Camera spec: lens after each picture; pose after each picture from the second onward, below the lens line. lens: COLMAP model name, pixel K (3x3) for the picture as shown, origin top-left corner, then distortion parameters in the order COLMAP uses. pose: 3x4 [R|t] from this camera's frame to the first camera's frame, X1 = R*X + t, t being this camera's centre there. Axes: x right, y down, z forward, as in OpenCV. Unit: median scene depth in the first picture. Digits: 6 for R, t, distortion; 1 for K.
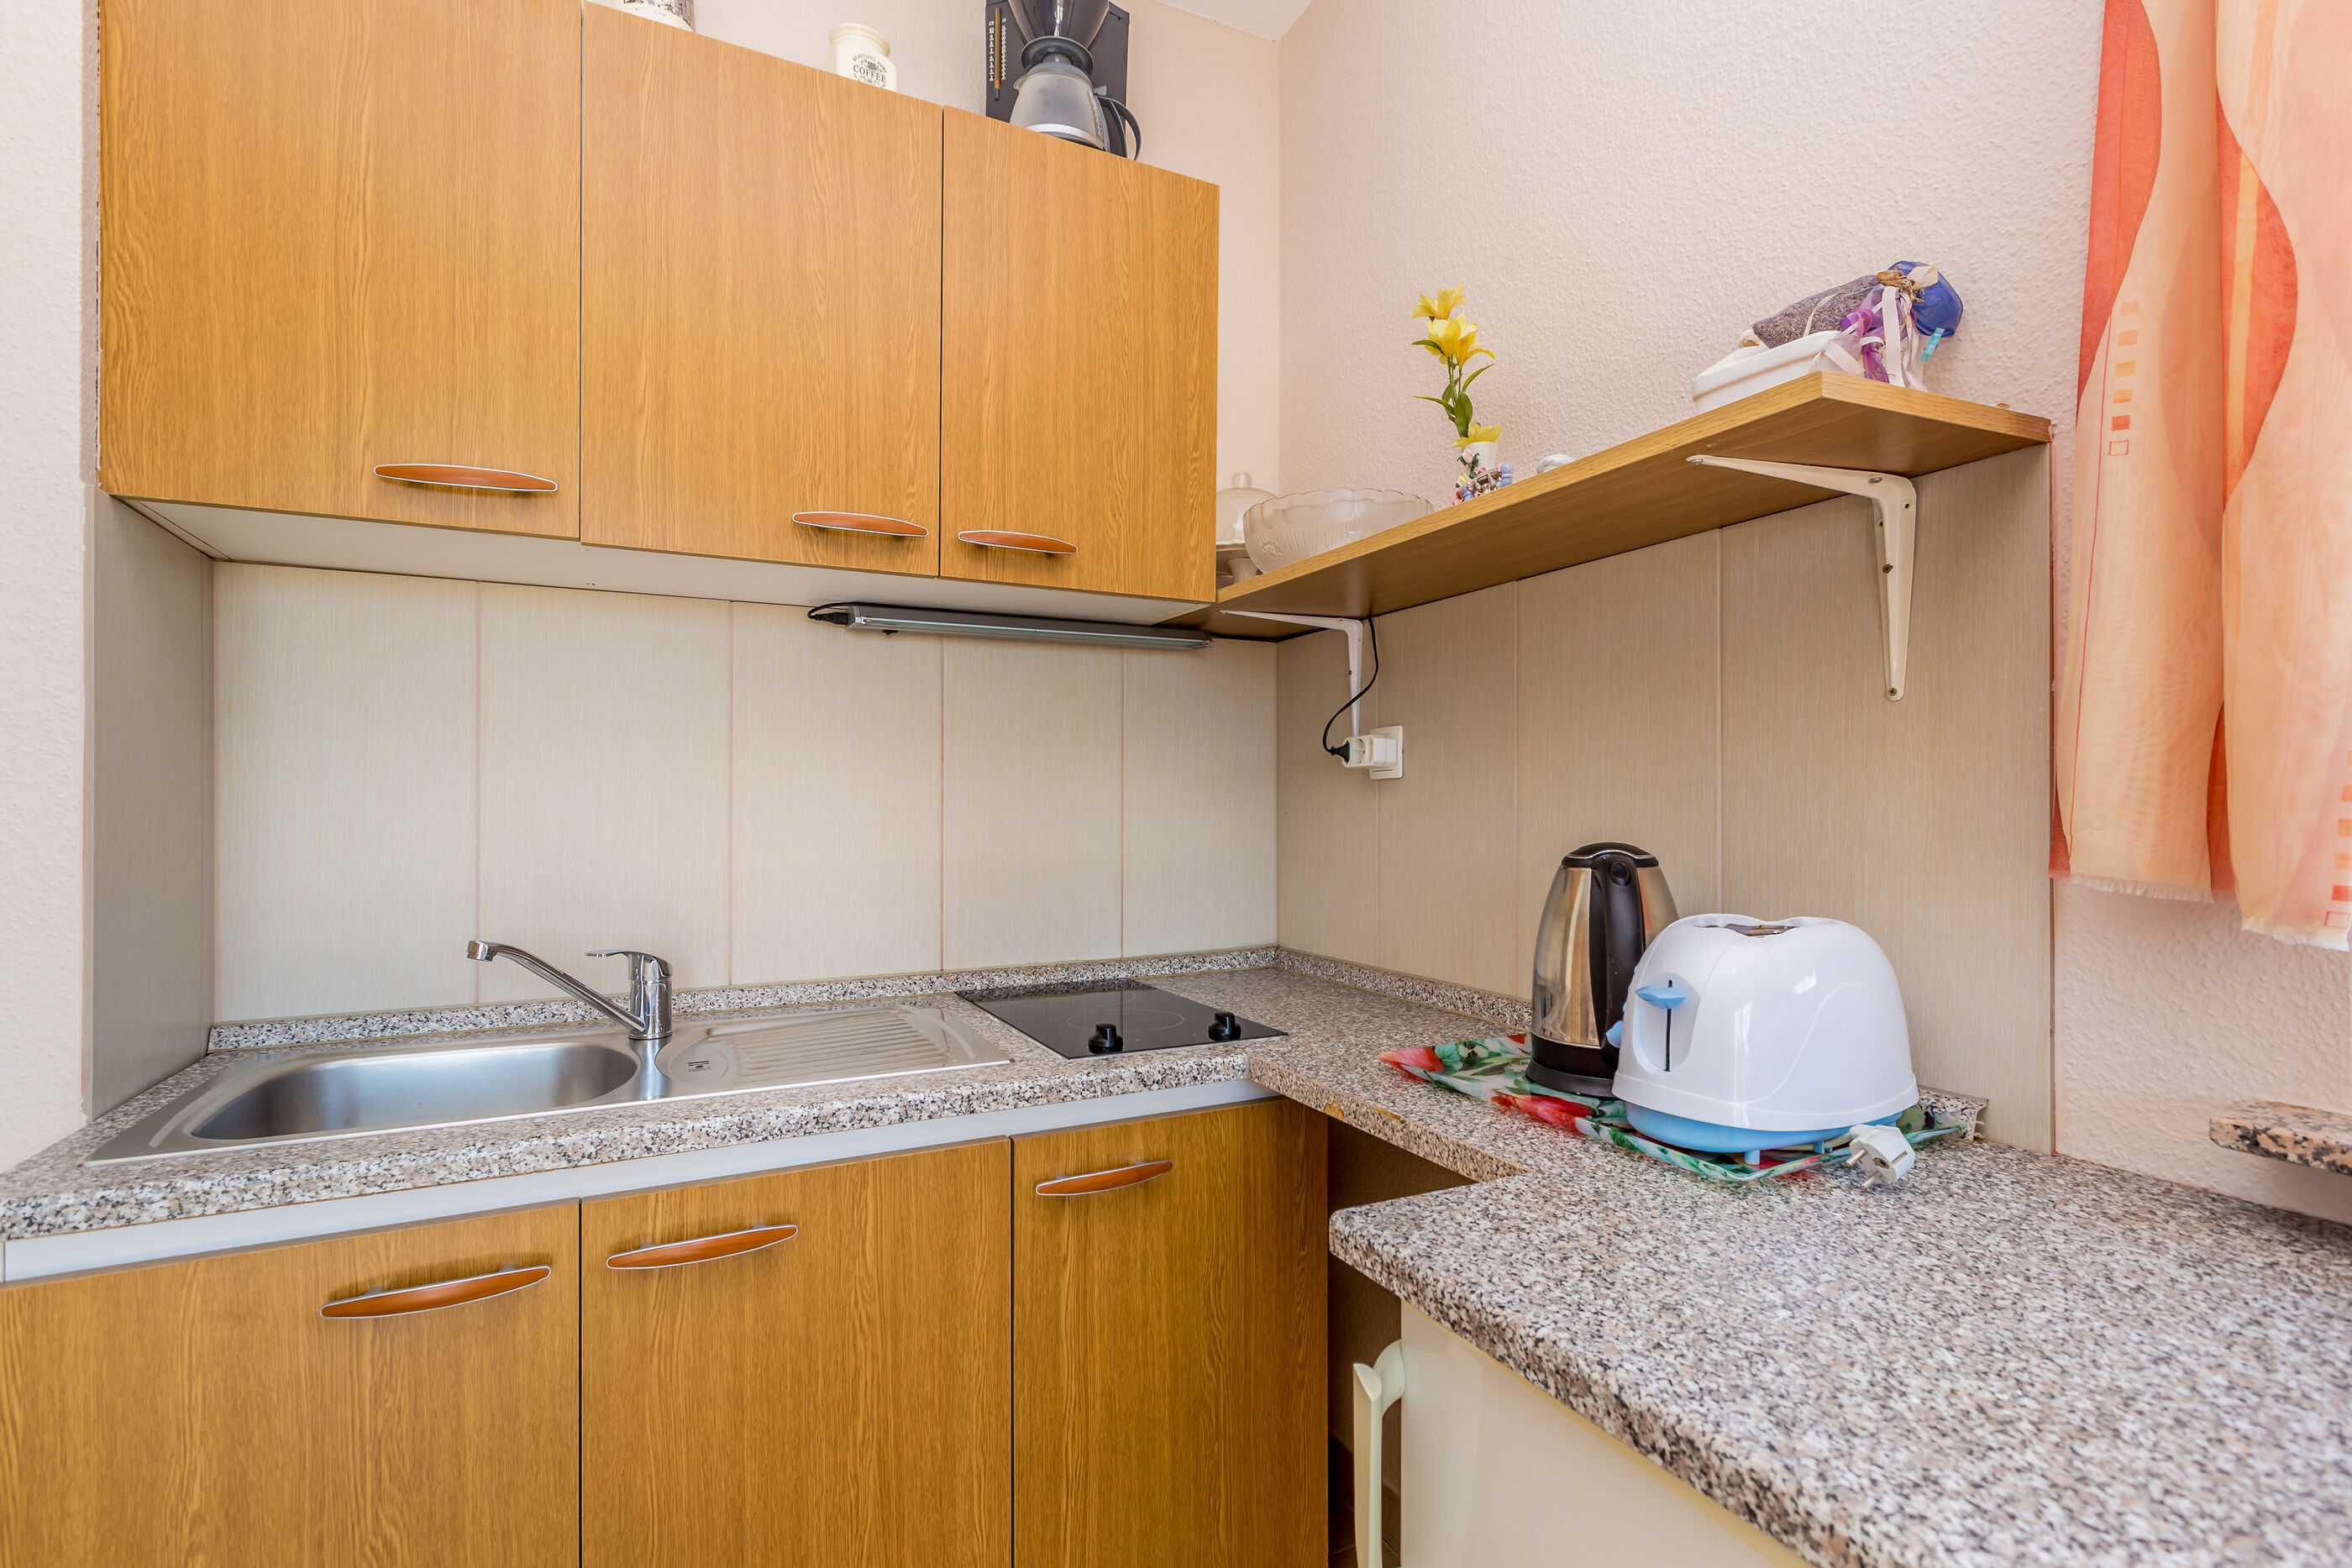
lens RADIAL K [[1100.3, 0, 1177.4], [0, 1100.3, 801.9], [0, 0, 1]] dist [0.000610, -0.000261]
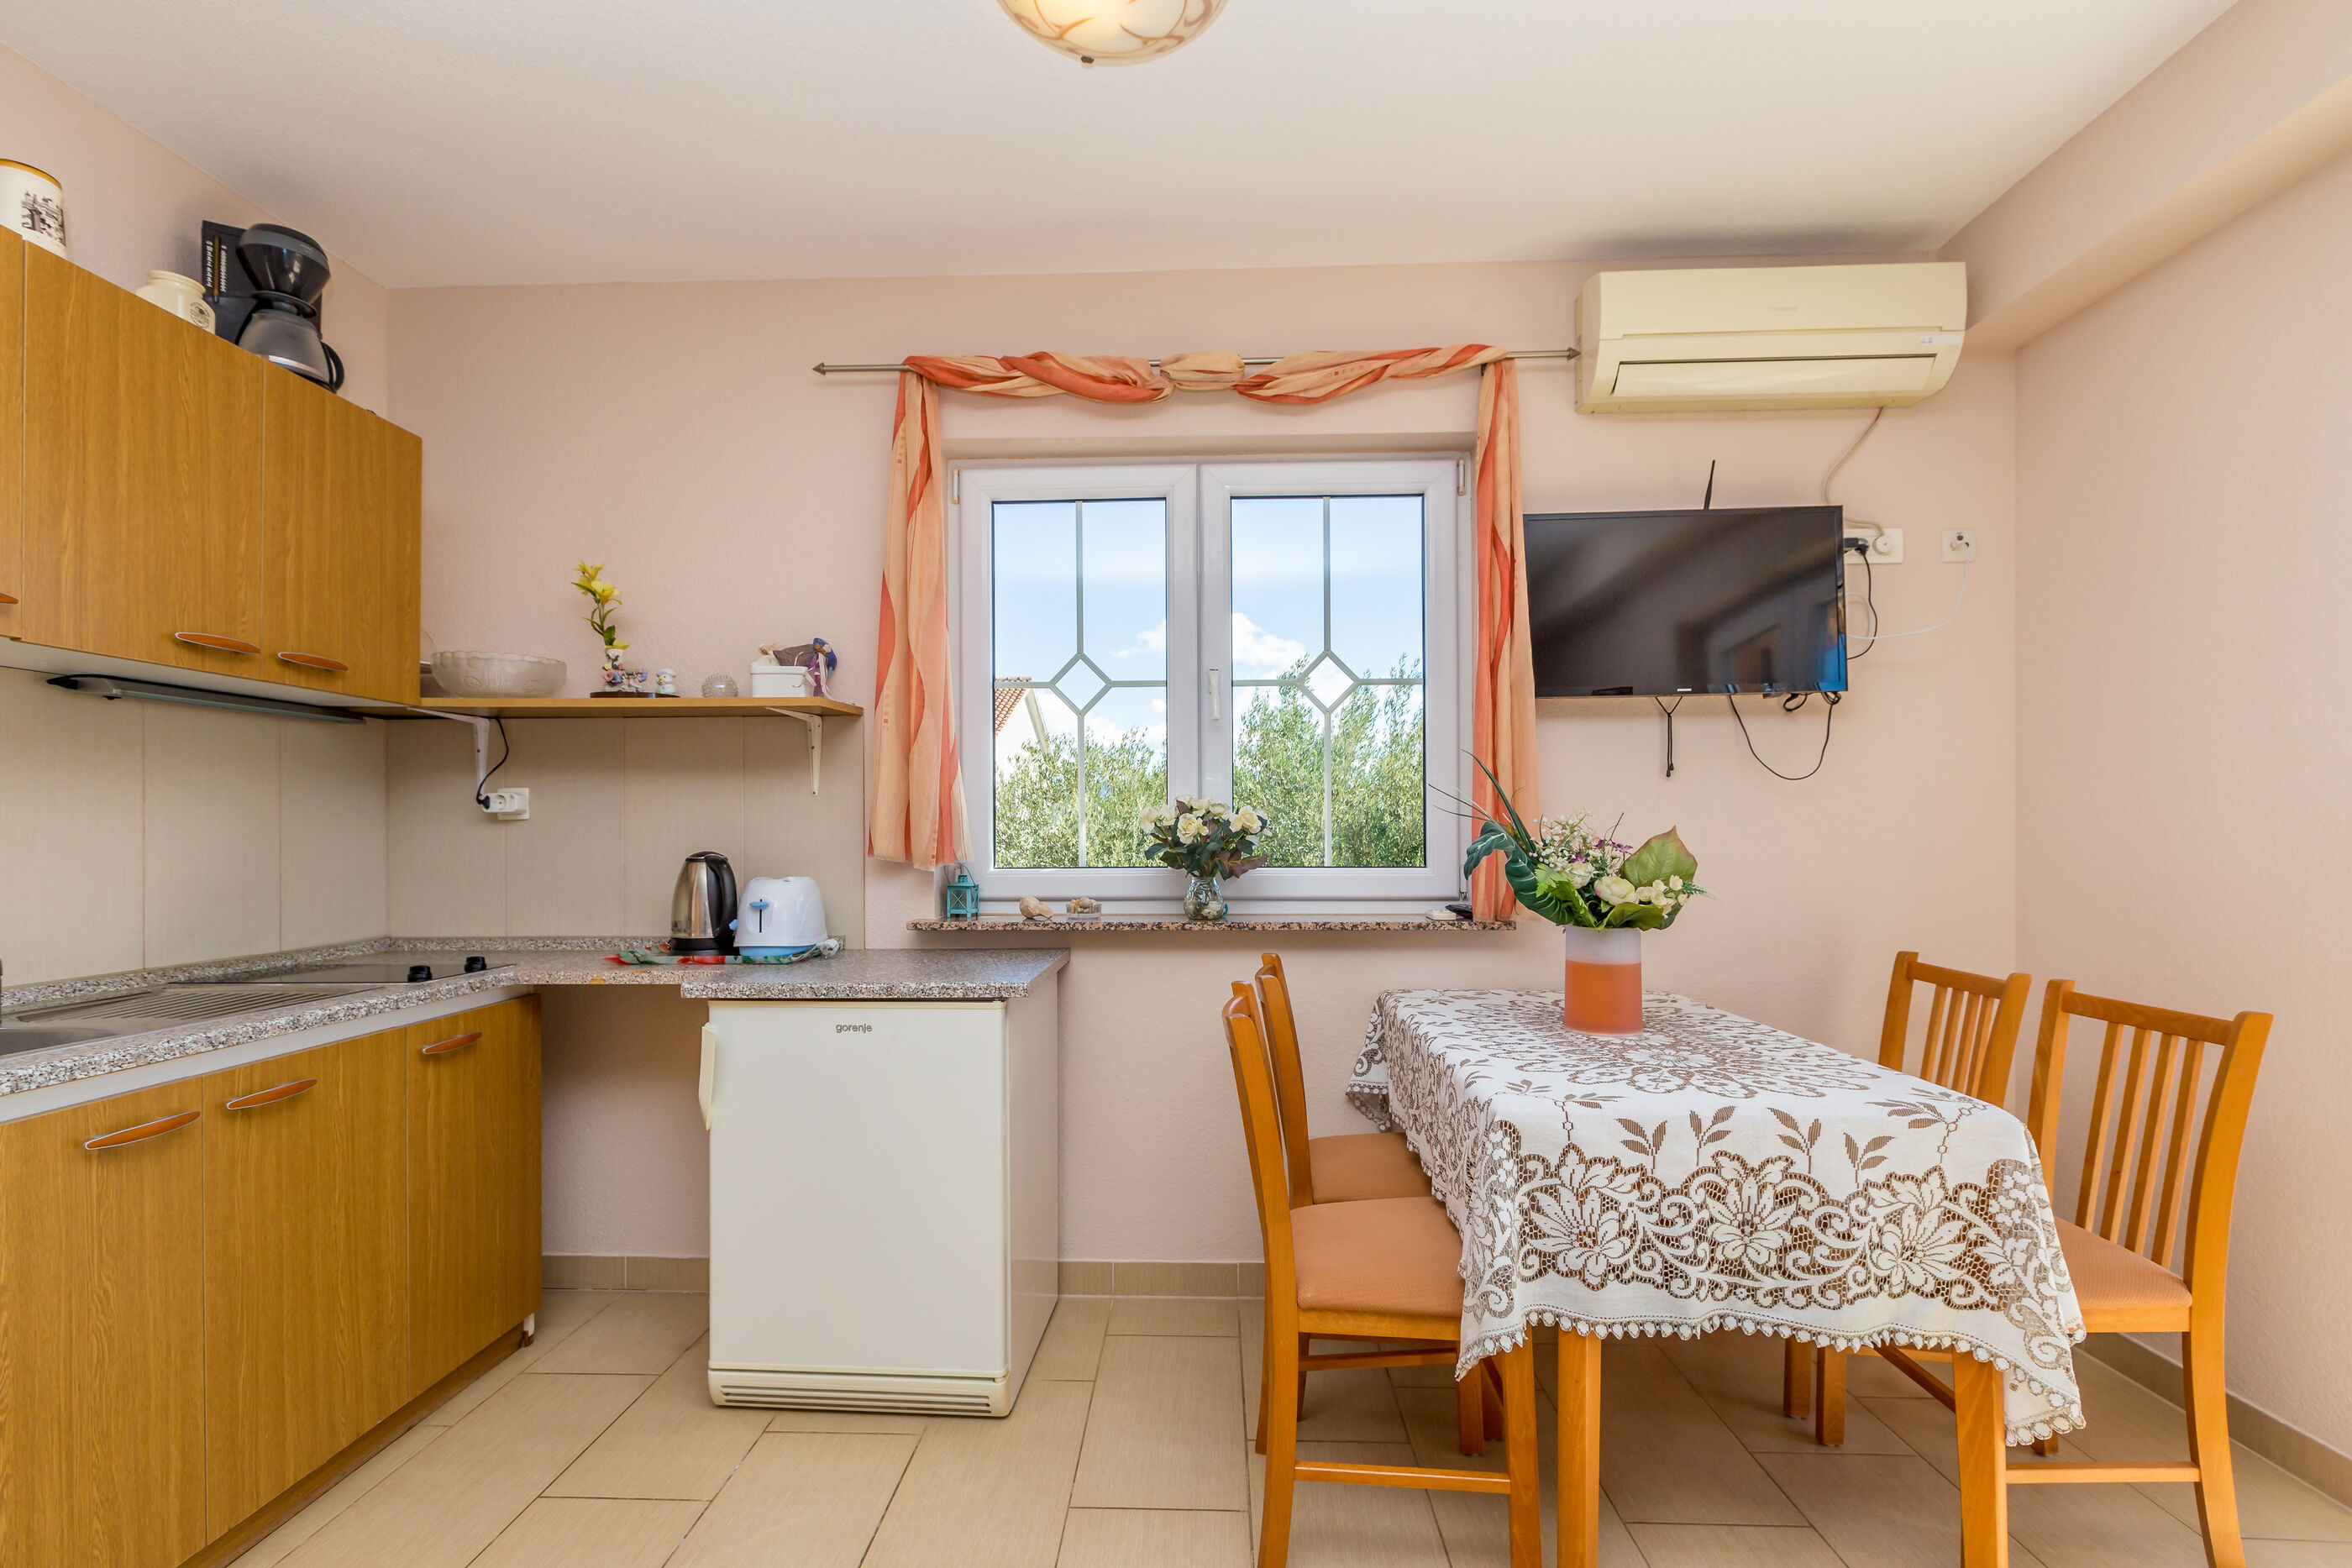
lens RADIAL K [[1071.7, 0, 1175.4], [0, 1071.7, 837.0], [0, 0, 1]] dist [0.003559, -0.000612]
pose [[0.481181, -0.004236, 0.876611, -0.999132], [0.001324, 0.999991, 0.004105, -0.000599], [-0.876621, -0.000815, 0.481182, -0.849142]]
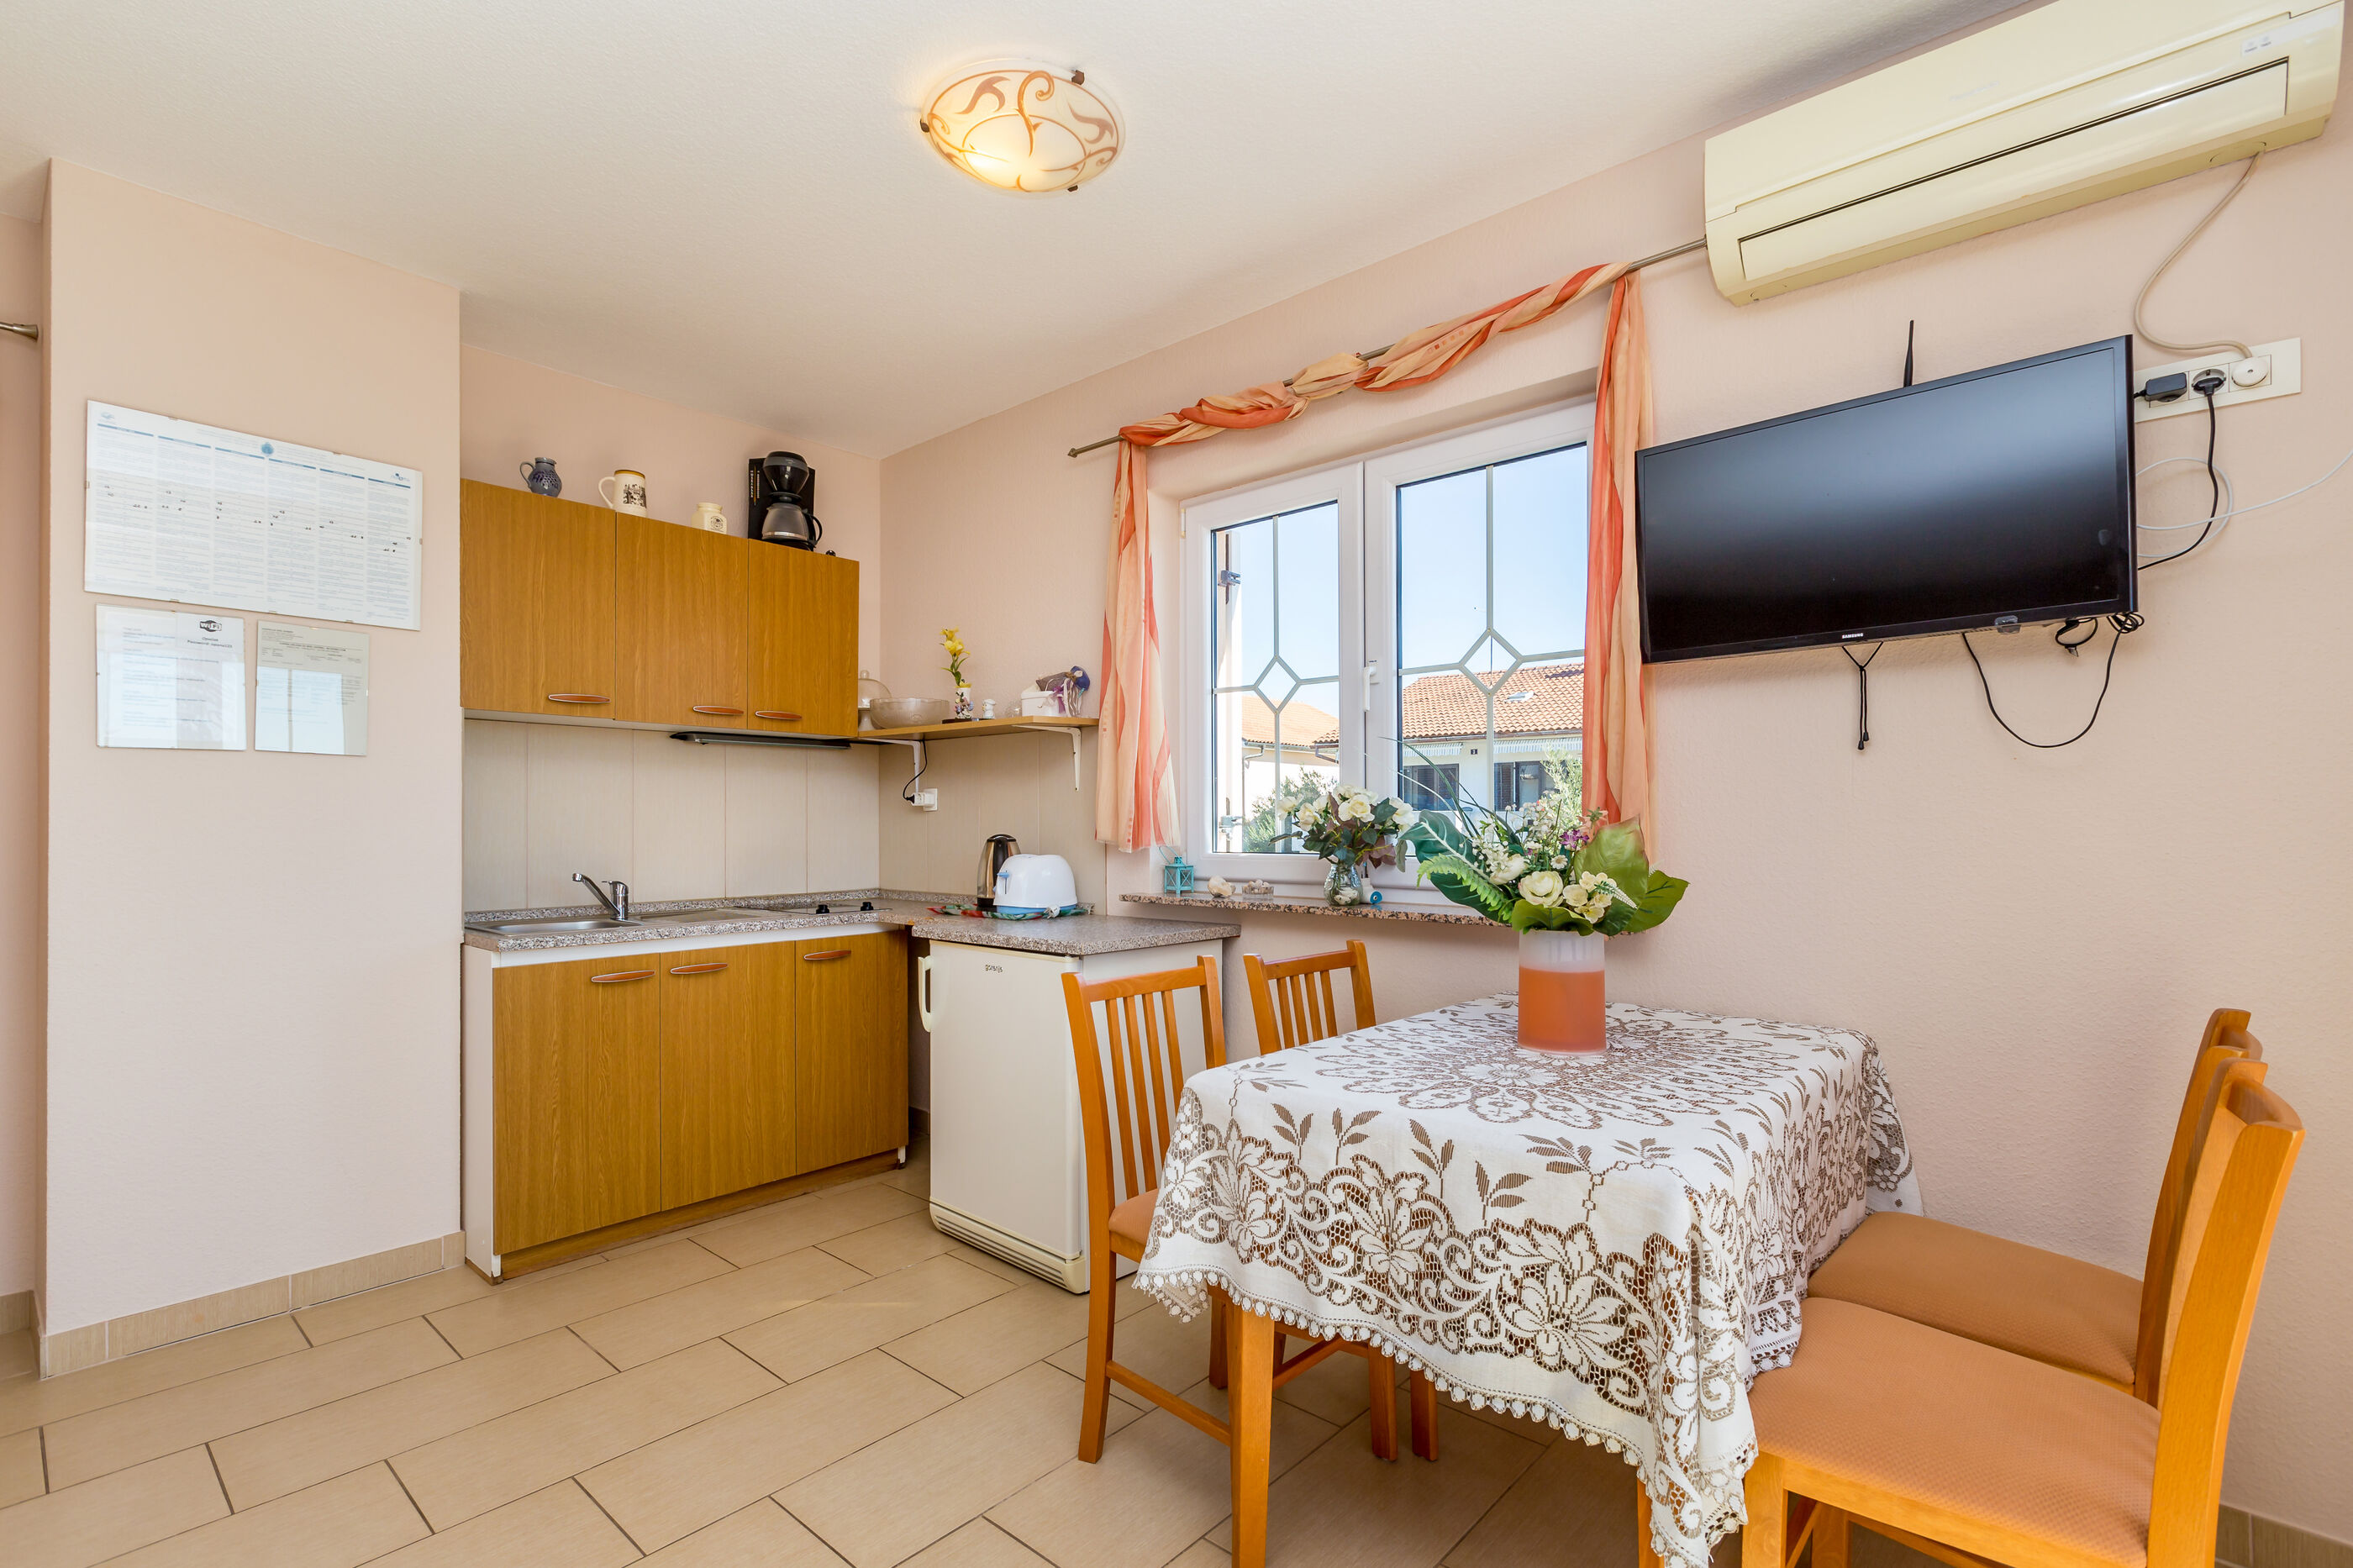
lens RADIAL K [[1079.3, 0, 1134.6], [0, 1079.3, 827.4], [0, 0, 1]] dist [0.002508, 0.000518]
pose [[0.934438, -0.000866, 0.356125, -0.303872], [-0.001382, 0.999981, 0.006060, -0.000440], [-0.356124, -0.006155, 0.934419, -1.780168]]
